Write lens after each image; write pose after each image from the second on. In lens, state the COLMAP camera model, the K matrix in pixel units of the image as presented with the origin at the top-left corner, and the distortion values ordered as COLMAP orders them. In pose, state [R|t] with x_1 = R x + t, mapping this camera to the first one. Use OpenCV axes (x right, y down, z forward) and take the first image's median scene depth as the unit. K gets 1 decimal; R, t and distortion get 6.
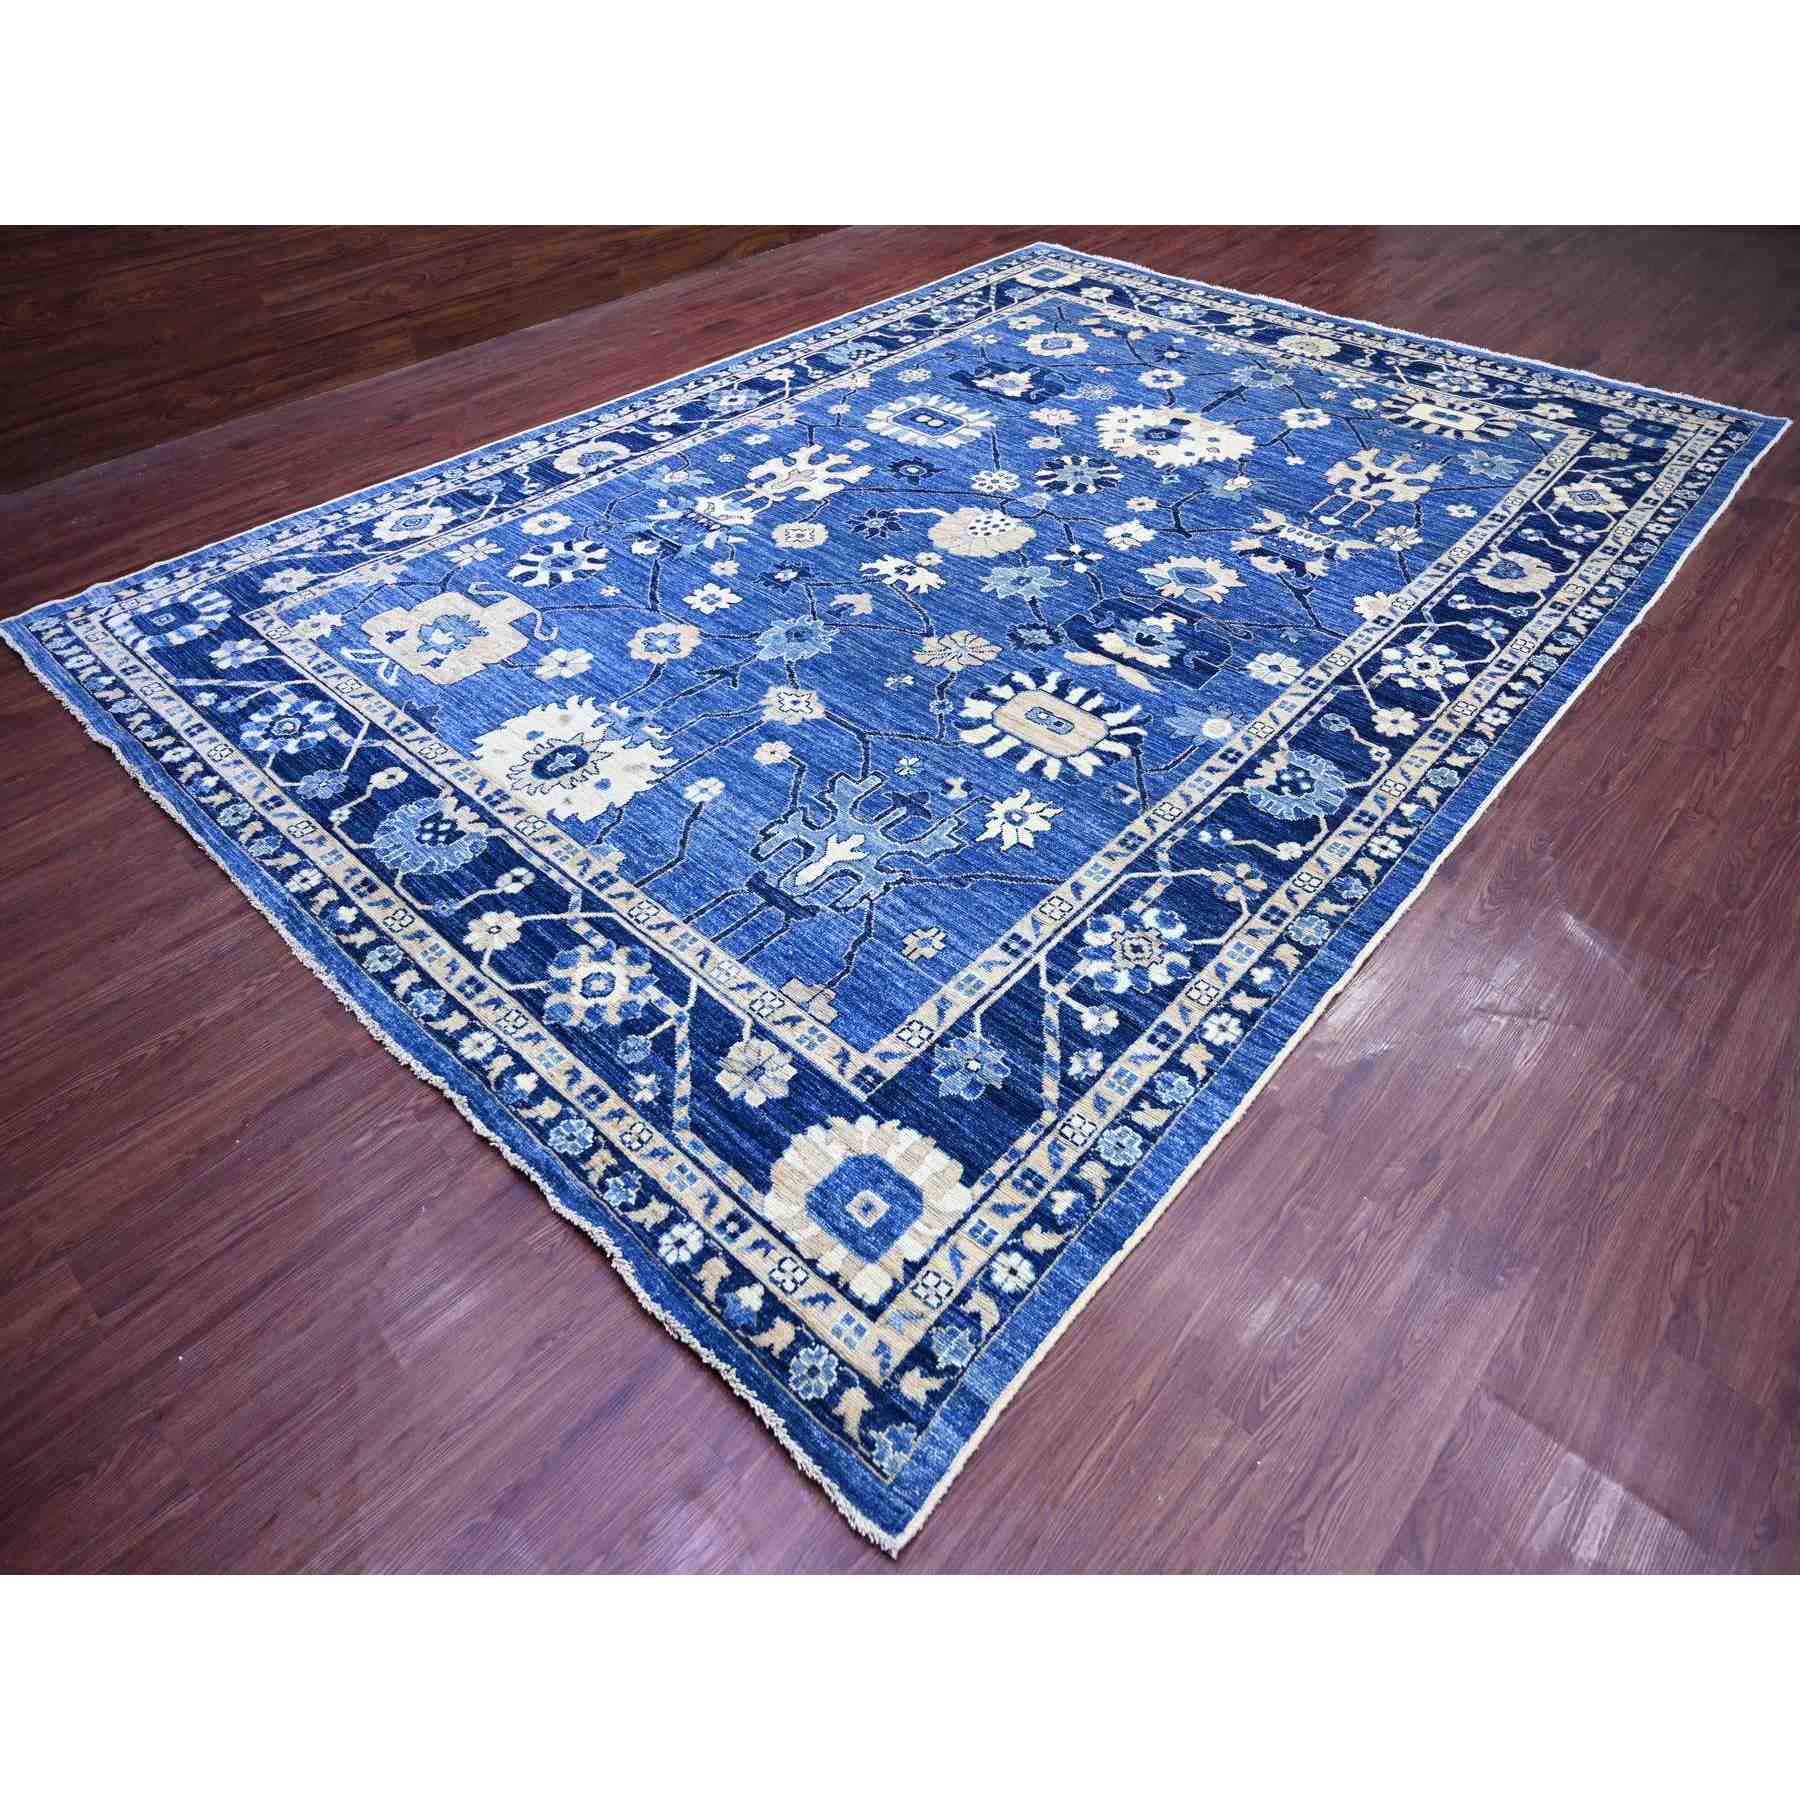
lens RADIAL K [[963.4, 0, 900.0], [0, 963.4, 900.0], [0, 0, 1]] dist [-0.008659, 0.001622]
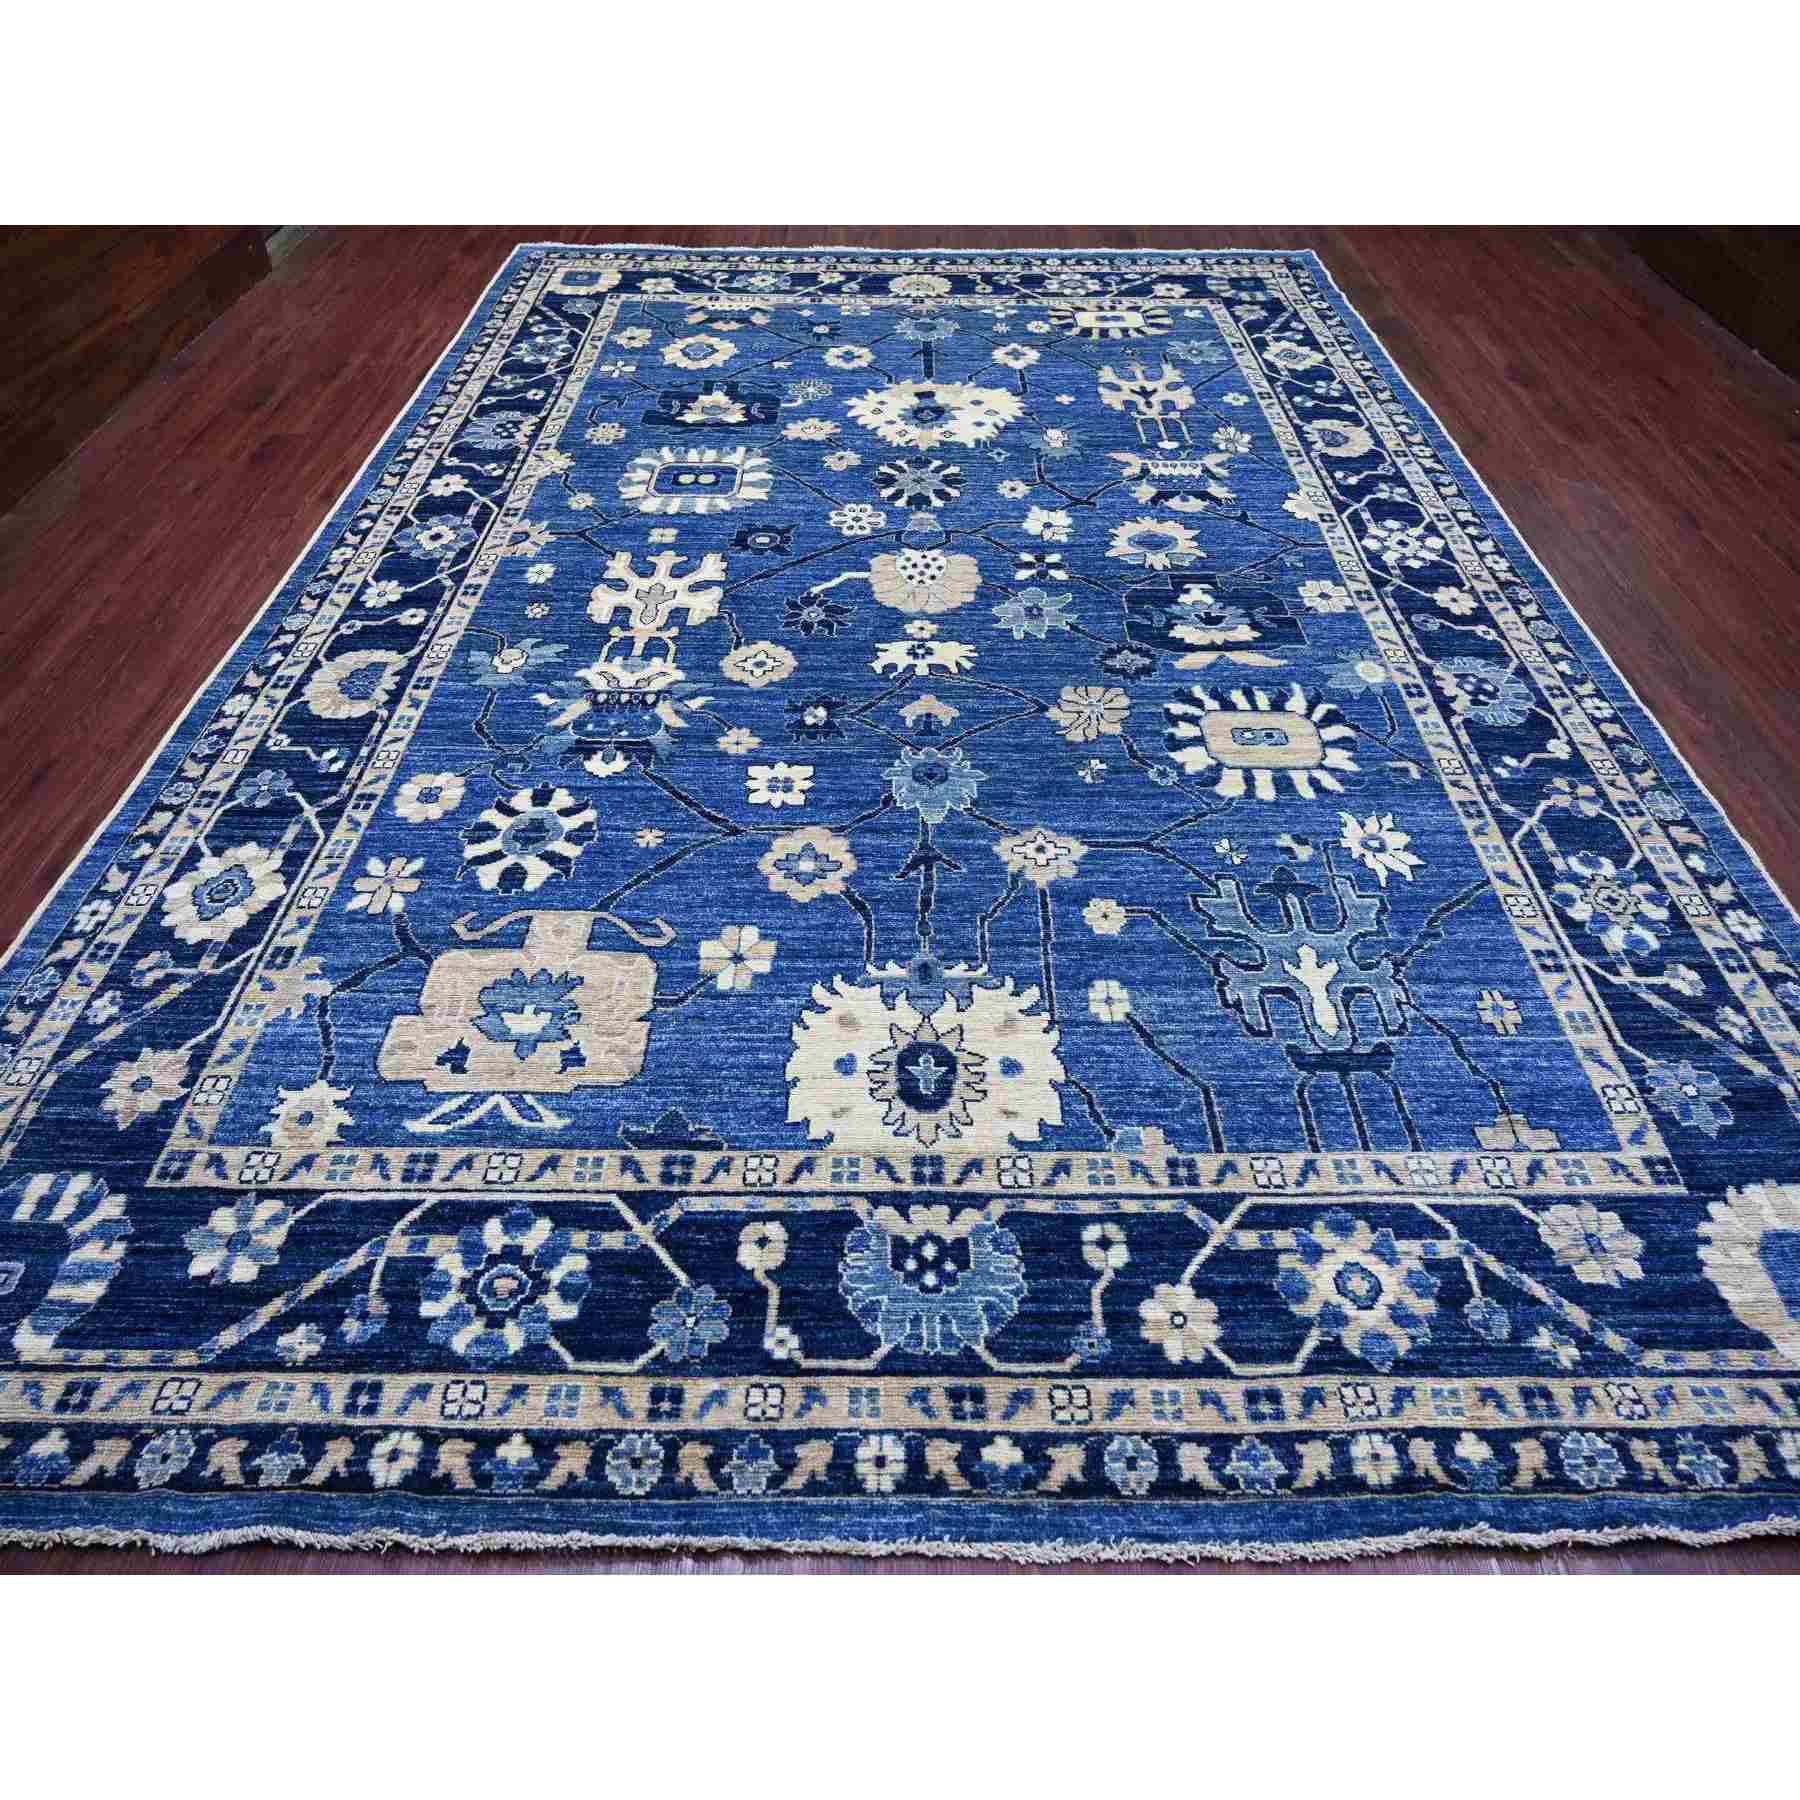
lens RADIAL K [[963.4, 0, 900.0], [0, 963.4, 900.0], [0, 0, 1]] dist [-0.008659, 0.001622]
pose [[0.761936, -0.498484, 0.413481, -0.509834], [0.481538, 0.862963, 0.153023, -0.319904], [-0.433098, 0.082513, 0.897562, 0.292415]]
